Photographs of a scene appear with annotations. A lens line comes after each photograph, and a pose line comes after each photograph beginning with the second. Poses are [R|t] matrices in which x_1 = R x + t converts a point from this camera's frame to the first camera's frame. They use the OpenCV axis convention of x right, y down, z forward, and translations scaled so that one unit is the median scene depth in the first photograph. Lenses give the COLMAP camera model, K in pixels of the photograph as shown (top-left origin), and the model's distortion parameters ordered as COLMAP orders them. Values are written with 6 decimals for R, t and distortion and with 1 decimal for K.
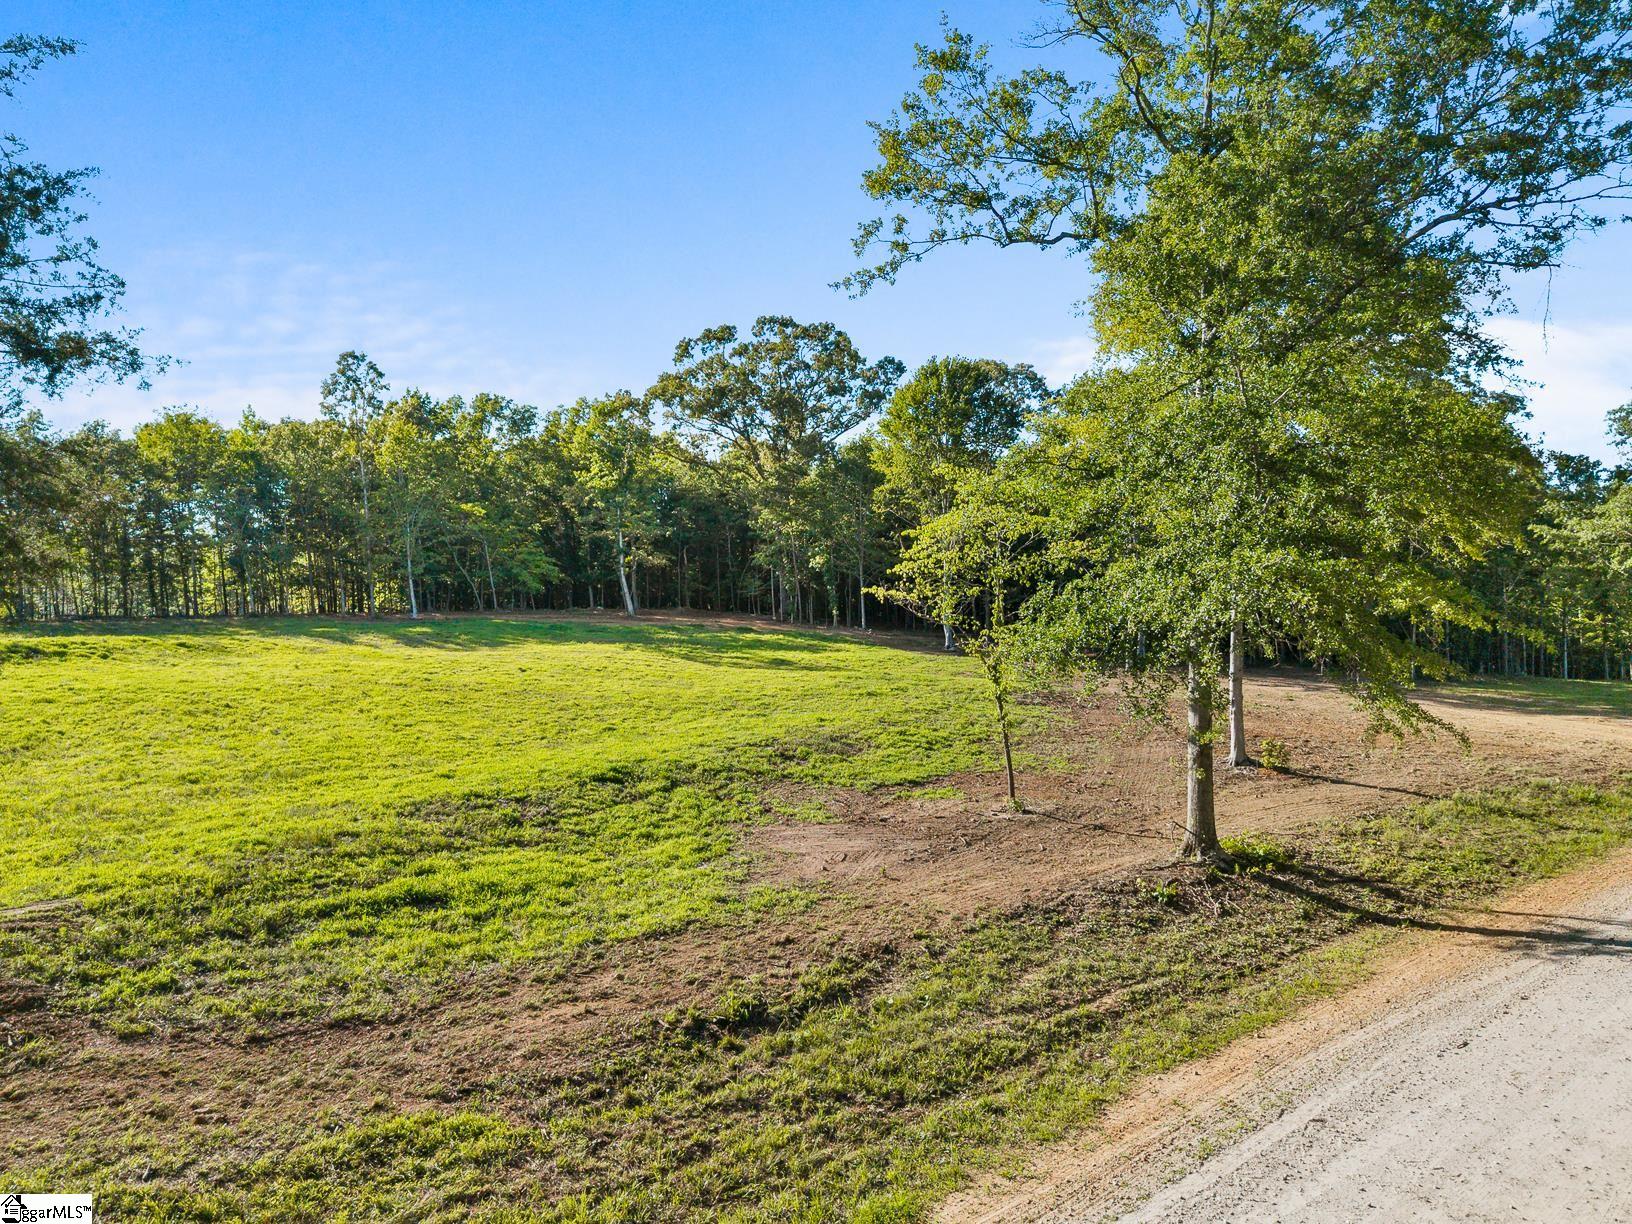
lens RADIAL K [[1110.3, 0, 807.1], [0, 1110.3, 606.6], [0, 0, 1]] dist [0.032162, -0.029385]
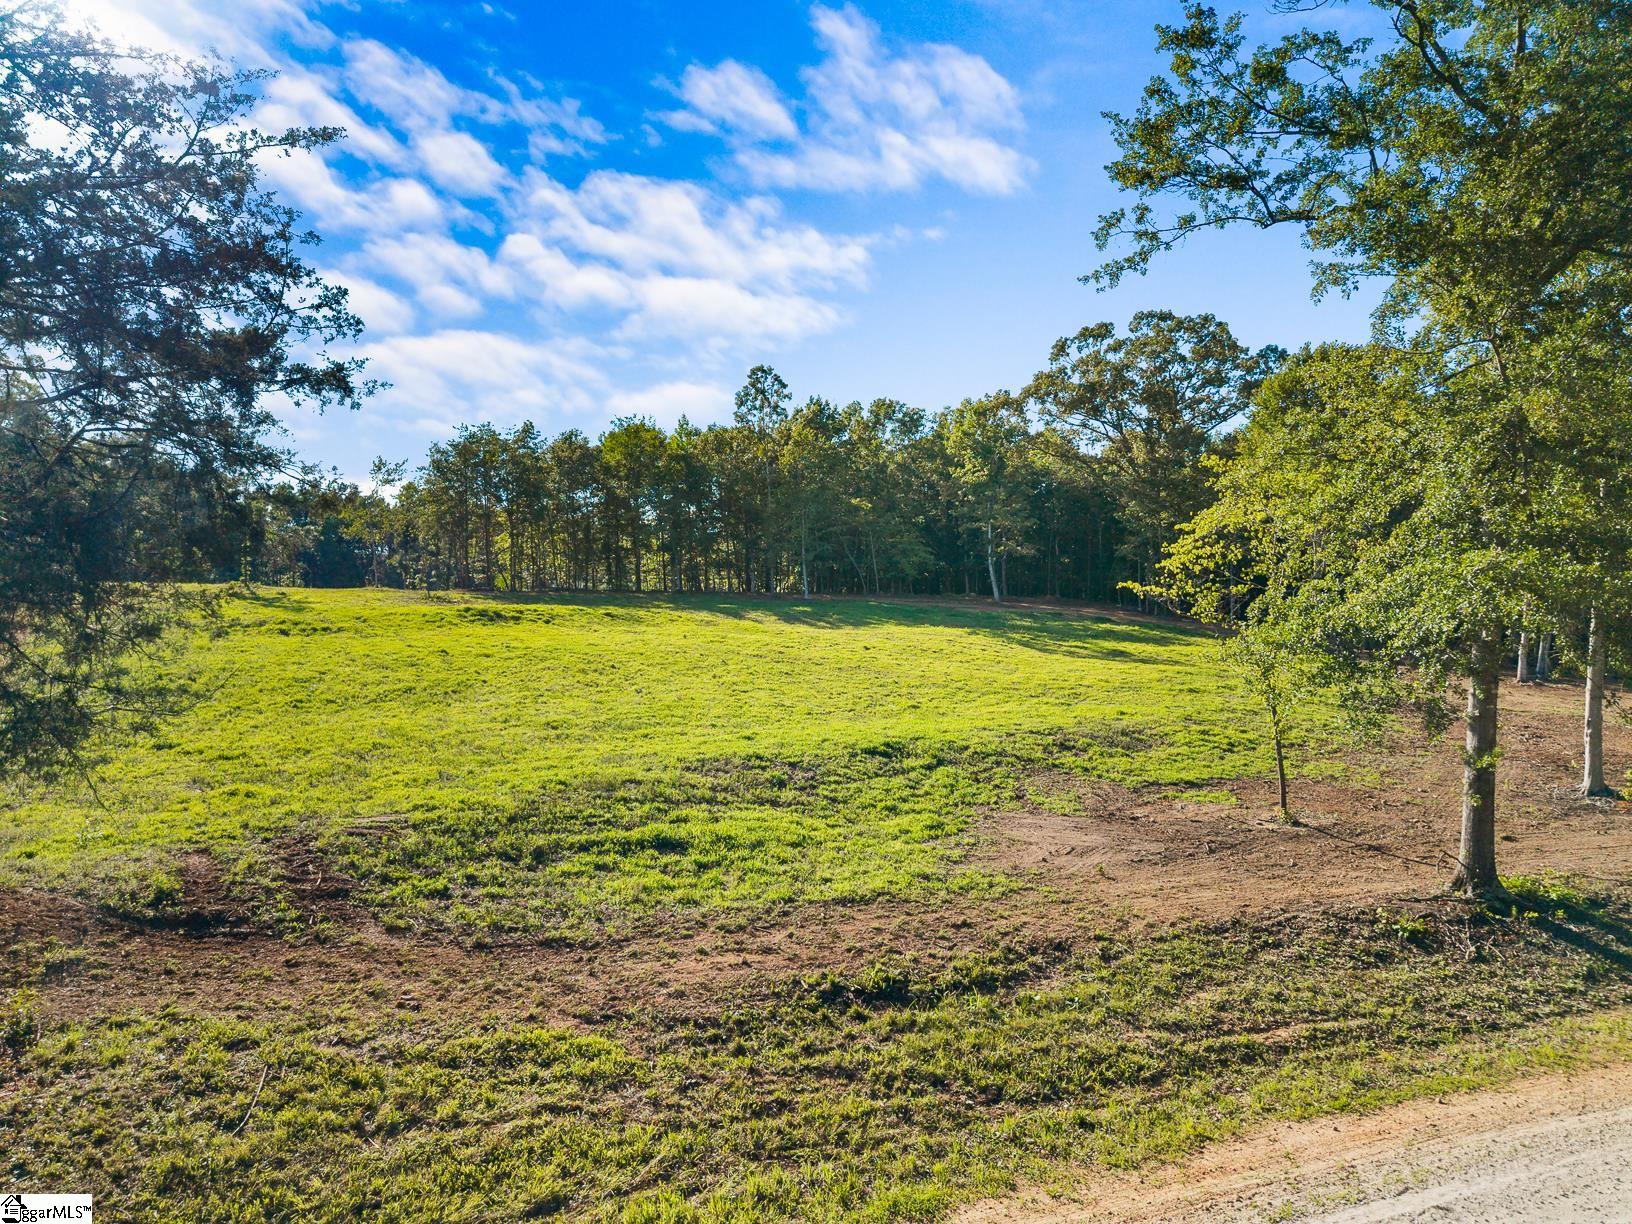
lens RADIAL K [[1037.7, 0, 852.1], [0, 1037.7, 605.7], [0, 0, 1]] dist [0.033559, -0.029576]
pose [[0.943958, 0.032515, -0.328461, 0.153532], [-0.028470, 0.999448, 0.017117, -0.006267], [0.328836, -0.006807, 0.944362, 0.045324]]
